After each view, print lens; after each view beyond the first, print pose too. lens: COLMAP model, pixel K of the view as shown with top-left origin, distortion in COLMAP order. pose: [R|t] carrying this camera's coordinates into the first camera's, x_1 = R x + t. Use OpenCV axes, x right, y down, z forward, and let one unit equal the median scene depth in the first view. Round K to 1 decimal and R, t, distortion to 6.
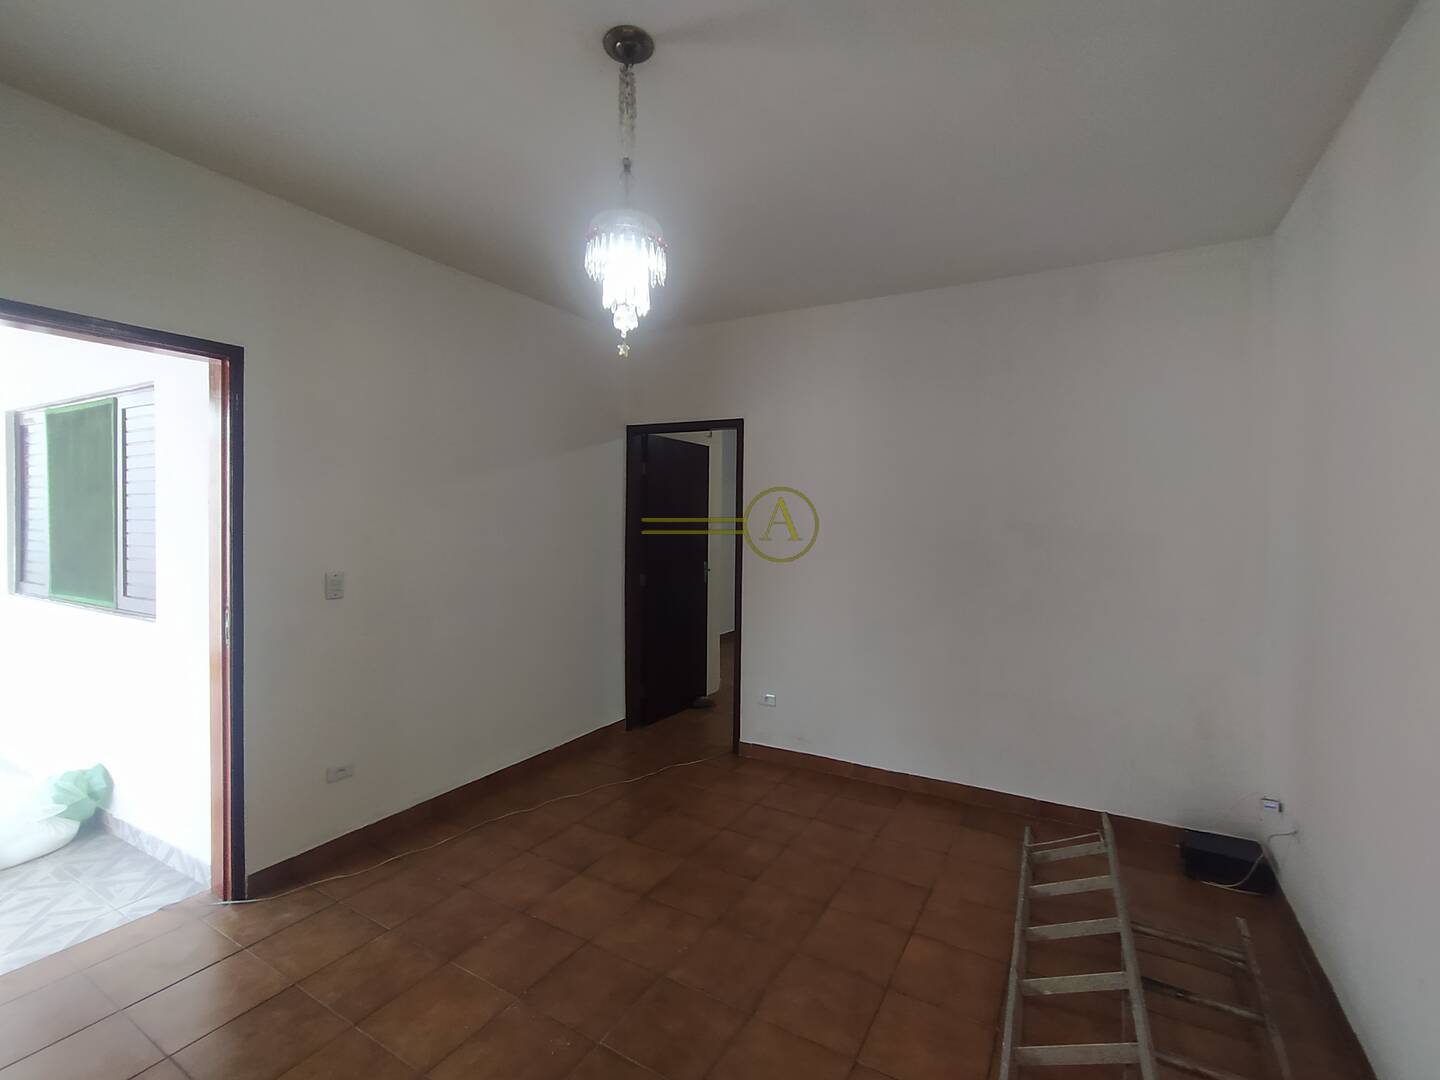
lens RADIAL K [[654.5, 0, 717.6], [0, 654.5, 526.9], [0, 0, 1]] dist [-0.011901, 0.009029]
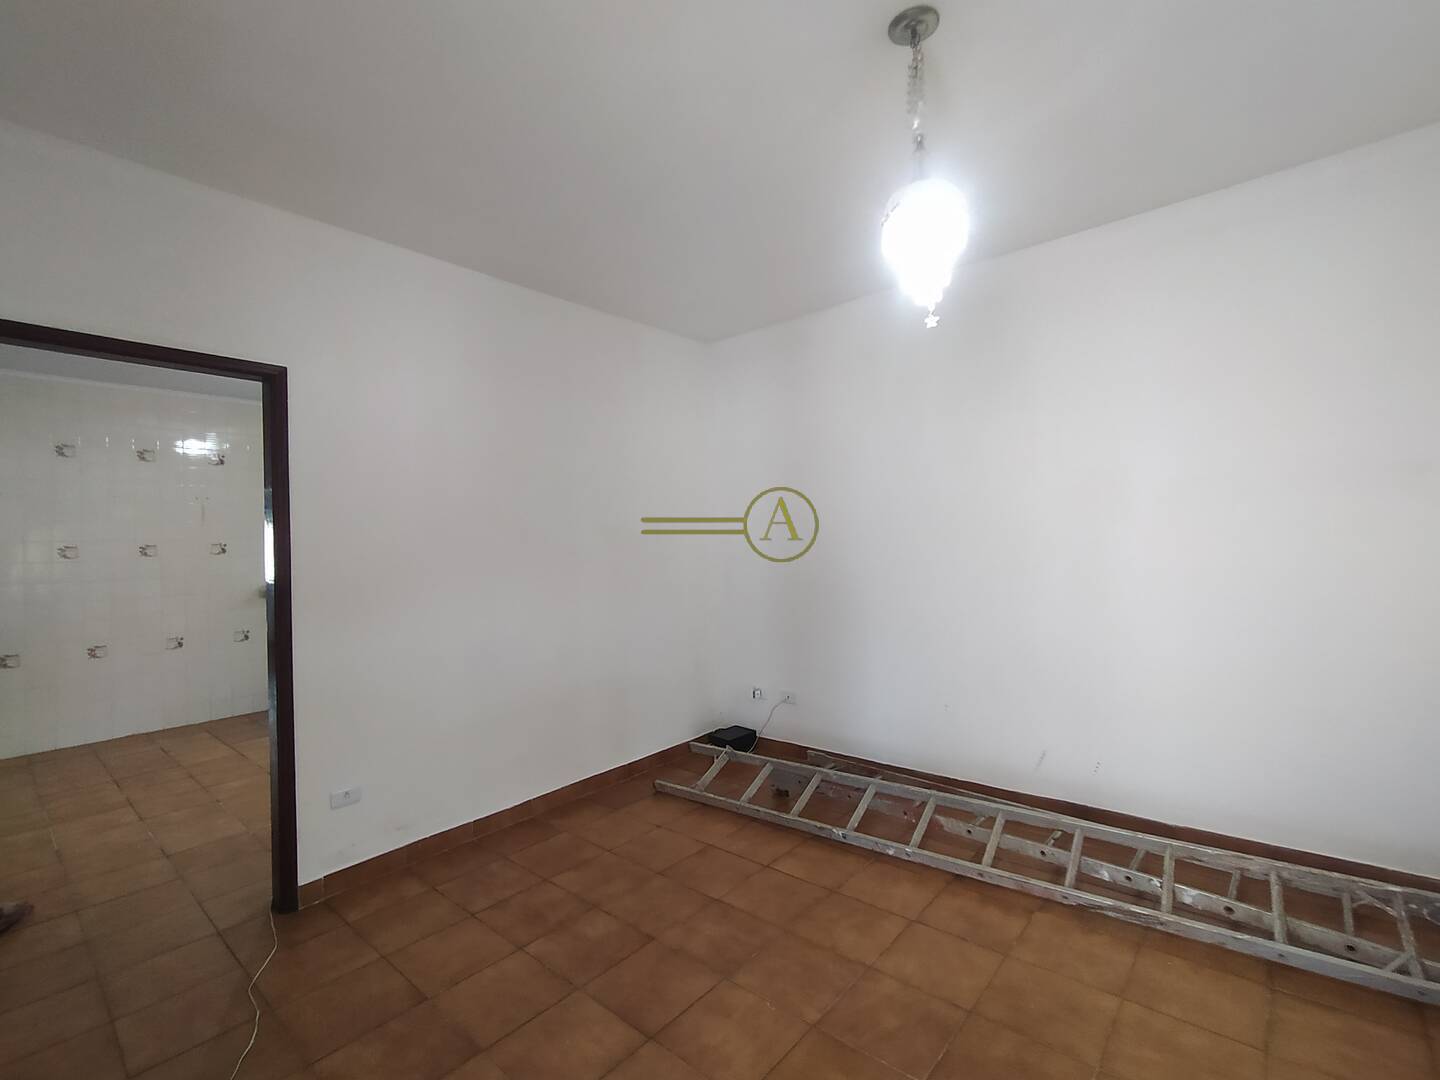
lens RADIAL K [[654.5, 0, 717.6], [0, 654.5, 526.9], [0, 0, 1]] dist [-0.011901, 0.009029]
pose [[0.193801, -0.000281, 0.981041, -0.798804], [0.050850, 0.998659, -0.009759, 0.022006], [-0.979722, 0.051777, 0.193555, 0.768034]]
